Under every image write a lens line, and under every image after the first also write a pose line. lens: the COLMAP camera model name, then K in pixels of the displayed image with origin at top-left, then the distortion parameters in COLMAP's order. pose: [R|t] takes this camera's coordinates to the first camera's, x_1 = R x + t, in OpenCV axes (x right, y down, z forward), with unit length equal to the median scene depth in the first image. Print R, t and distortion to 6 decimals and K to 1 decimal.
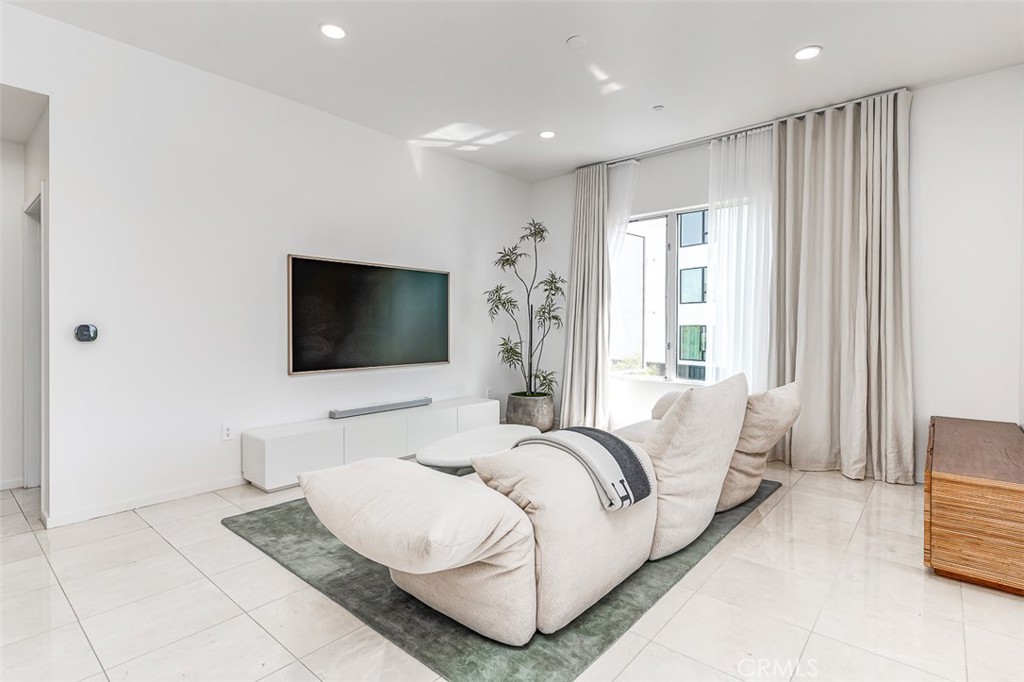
lens RADIAL K [[503.0, 0, 509.4], [0, 503.0, 334.7], [0, 0, 1]] dist [-0.000238, -0.002629]
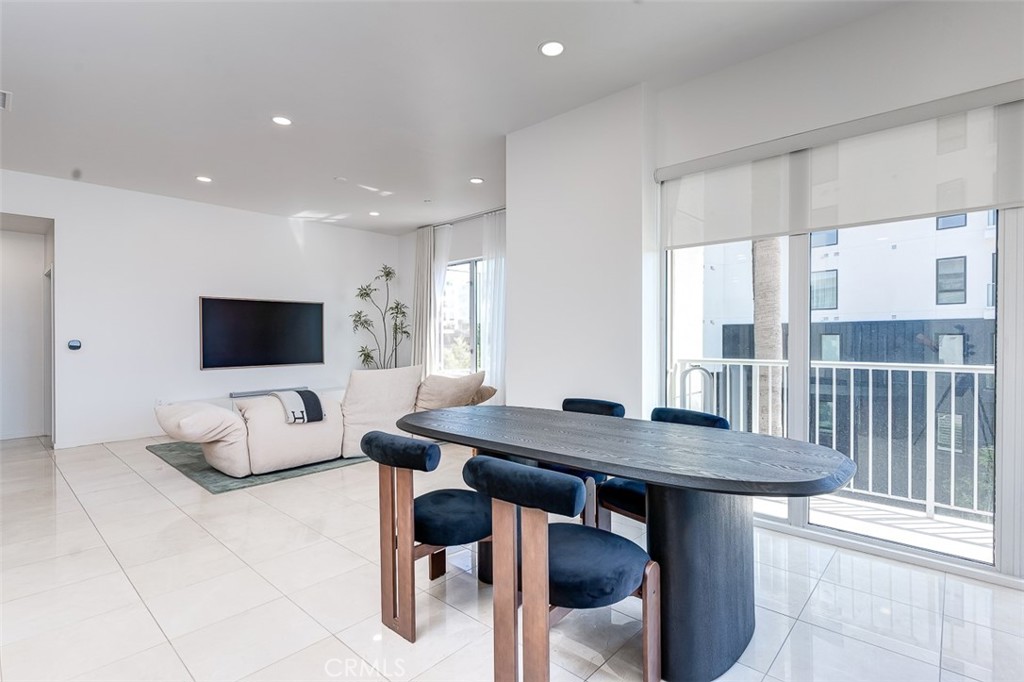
lens RADIAL K [[503.0, 0, 505.6], [0, 503.0, 343.3], [0, 0, 1]] dist [-0.000238, -0.002629]
pose [[0.998890, -0.006637, -0.046637, 0.491804], [0.006408, 0.999967, -0.005060, 0.006858], [0.046669, 0.004755, 0.998899, -0.458008]]
